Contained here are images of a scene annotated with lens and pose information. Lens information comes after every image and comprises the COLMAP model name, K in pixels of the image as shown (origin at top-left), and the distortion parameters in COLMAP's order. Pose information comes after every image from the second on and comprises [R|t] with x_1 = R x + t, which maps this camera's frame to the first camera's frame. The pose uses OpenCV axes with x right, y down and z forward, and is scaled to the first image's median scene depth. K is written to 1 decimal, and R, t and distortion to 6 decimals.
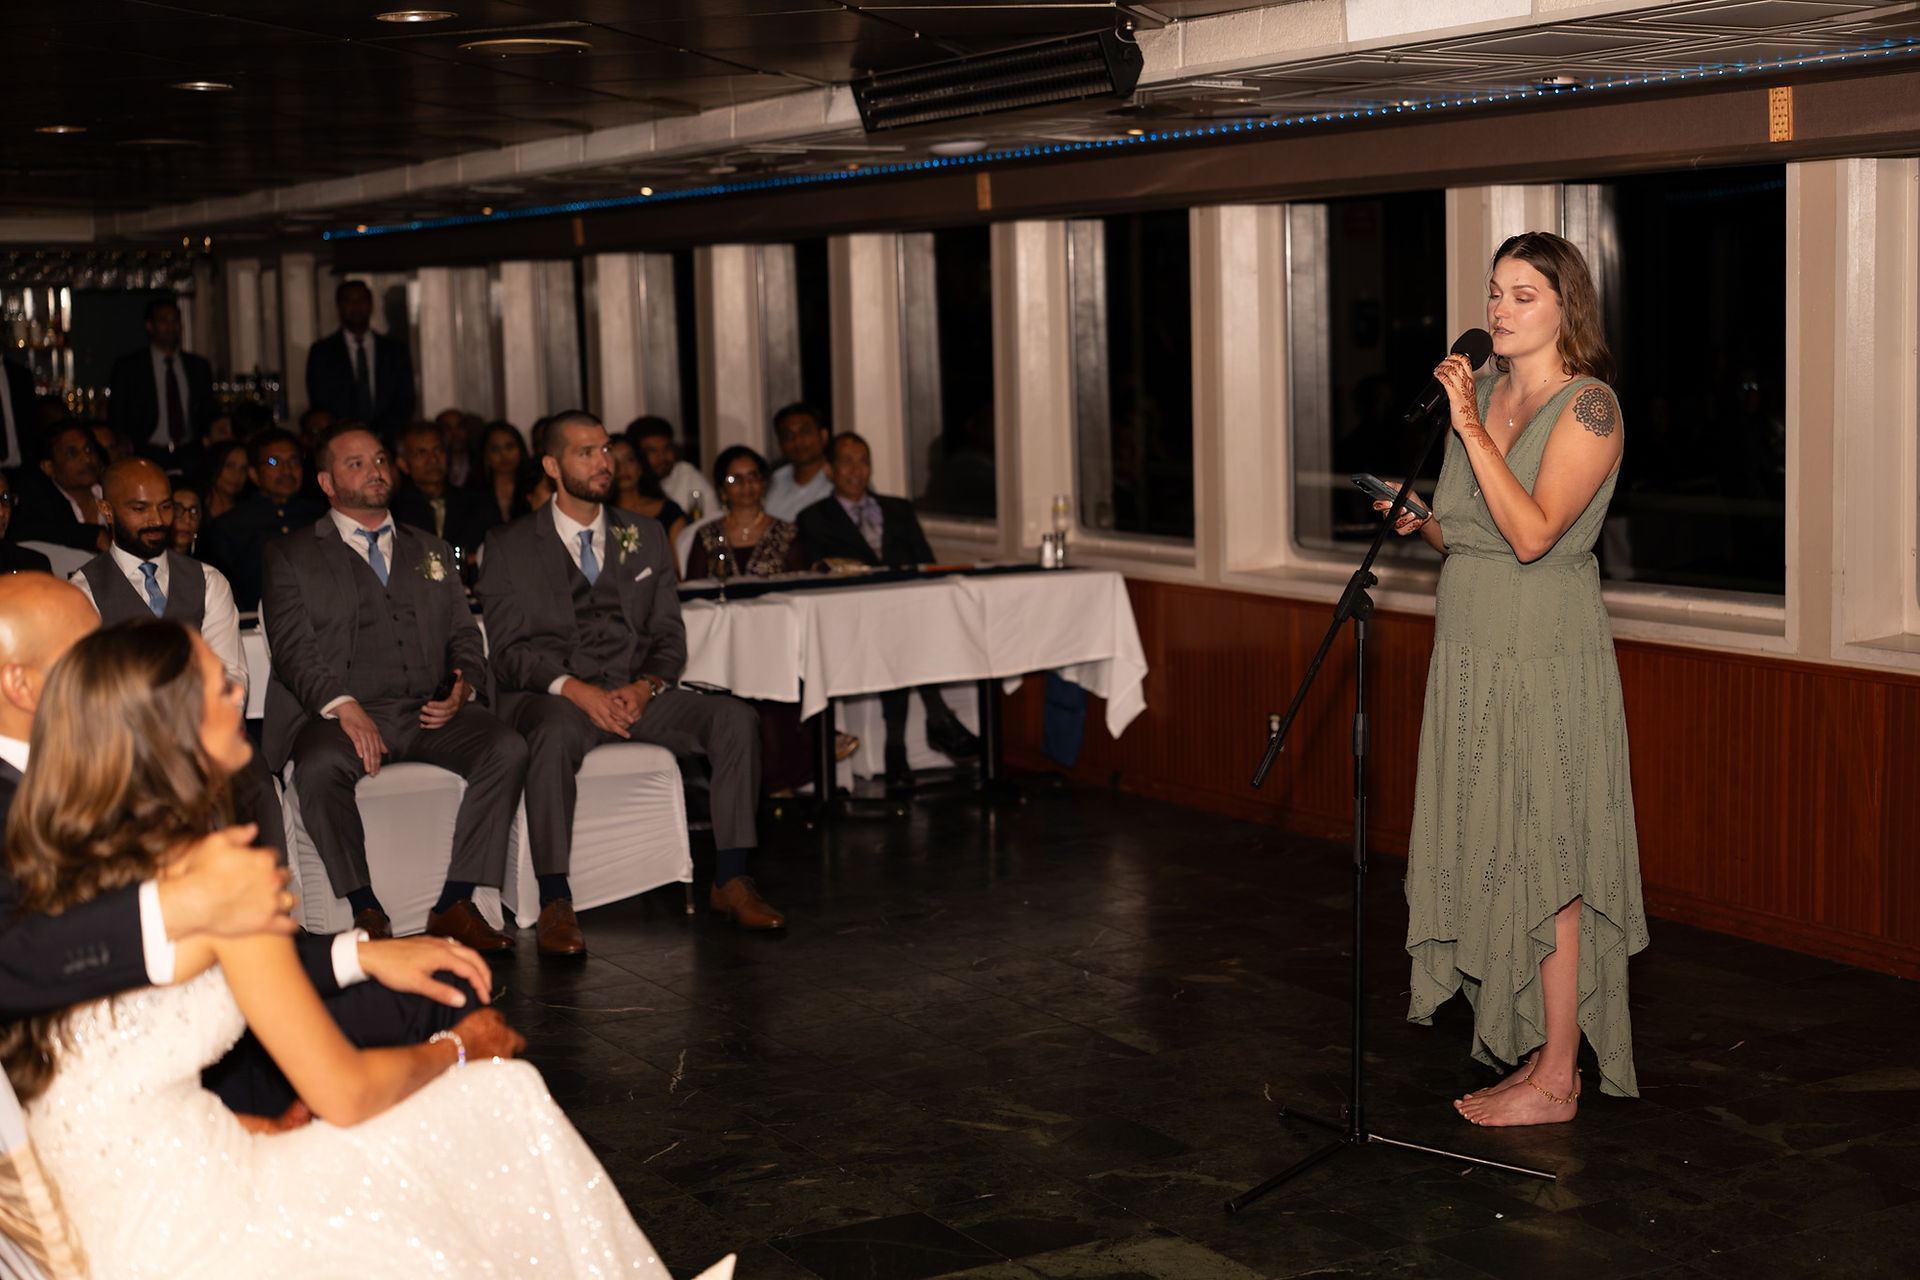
lens RADIAL K [[2979.9, 0, 967.2], [0, 2979.9, 633.9], [0, 0, 1]] dist [-0.004215, -0.025476]
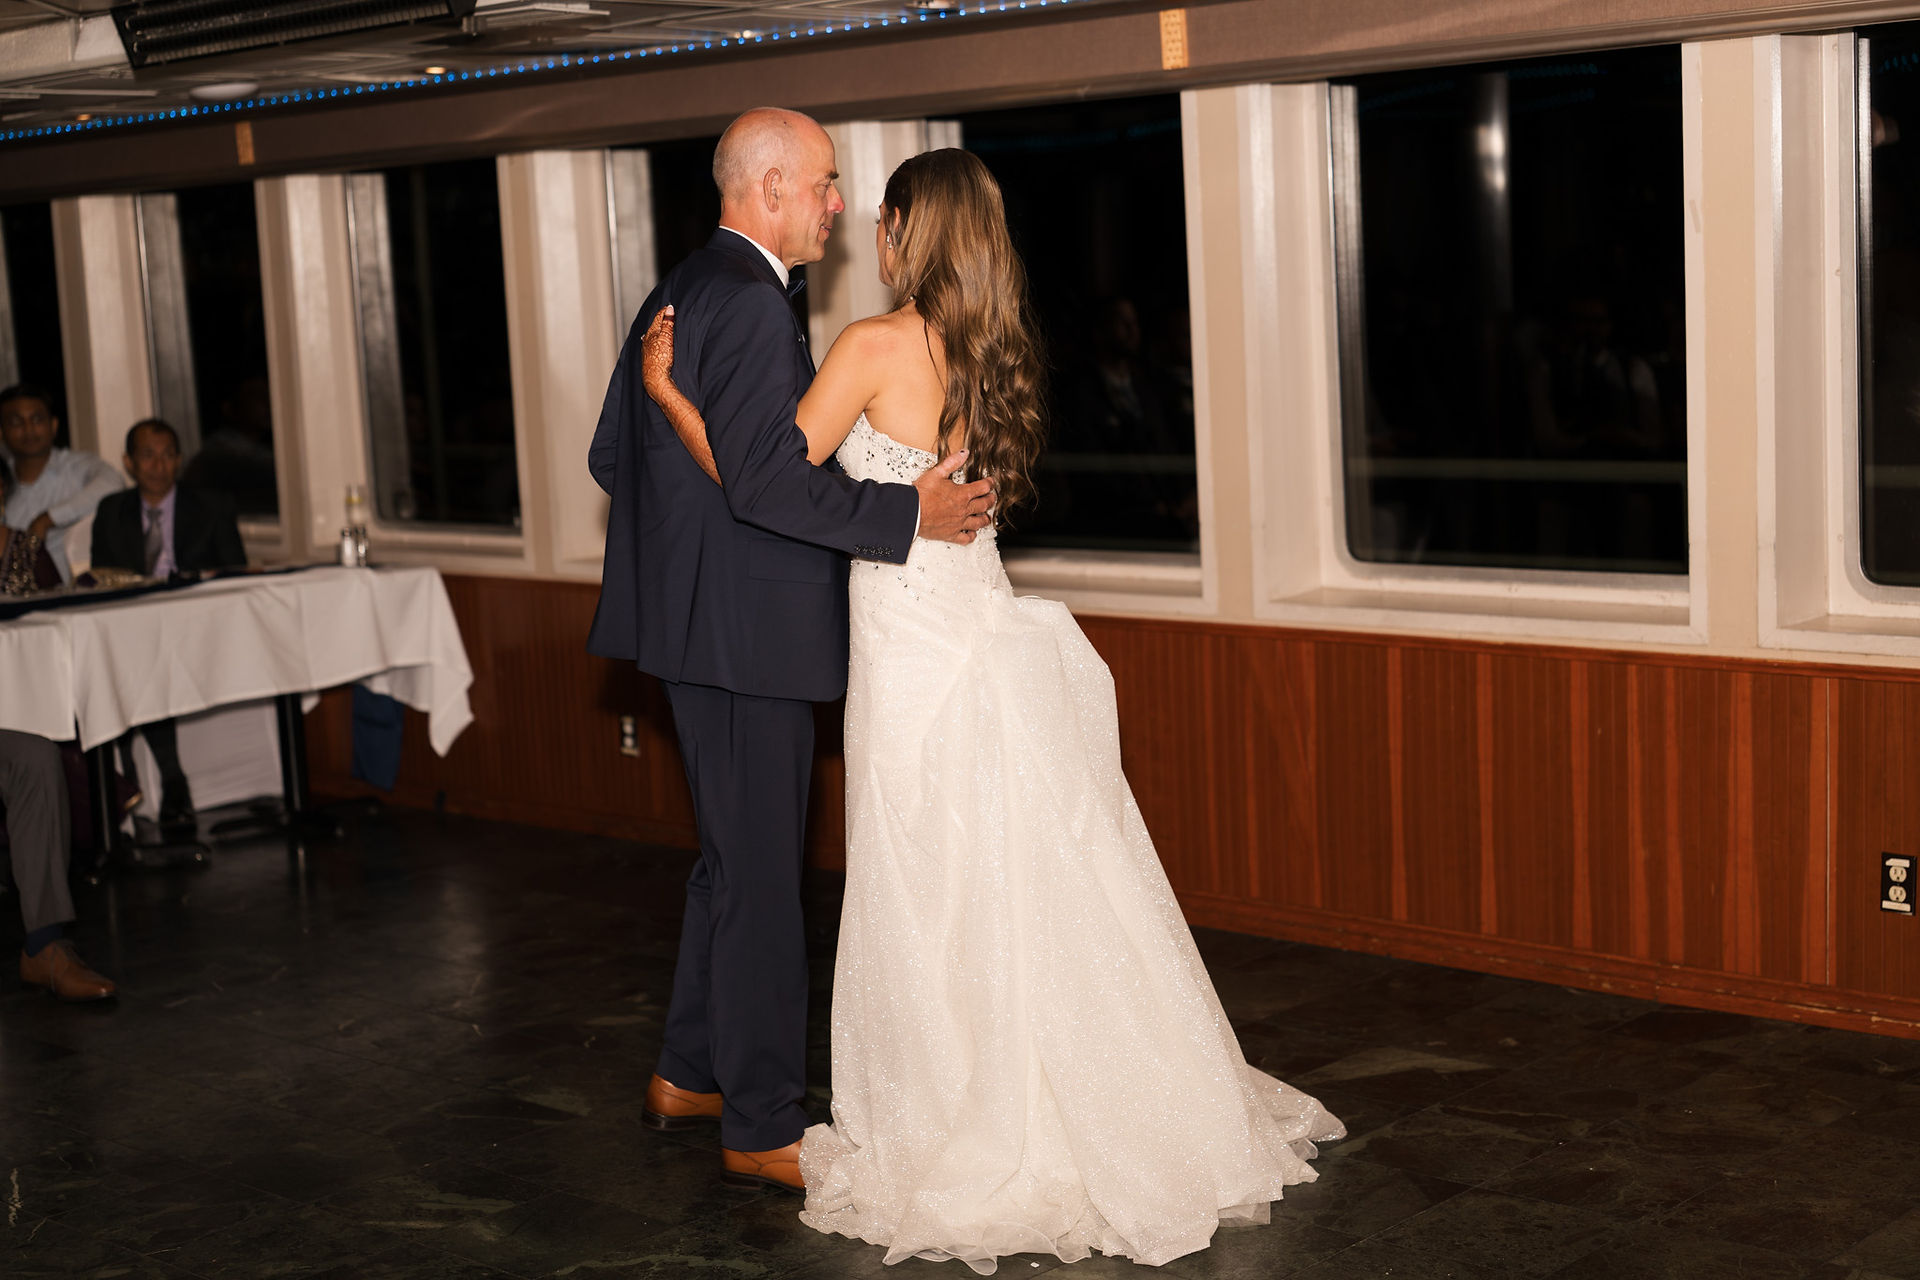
lens RADIAL K [[2979.9, 0, 967.2], [0, 2979.9, 633.9], [0, 0, 1]] dist [-0.004215, -0.025476]
pose [[0.954137, -0.058372, 0.293624, -0.061292], [0.057262, 0.998282, 0.012383, -0.003023], [-0.293842, 0.004998, 0.955841, 0.105729]]
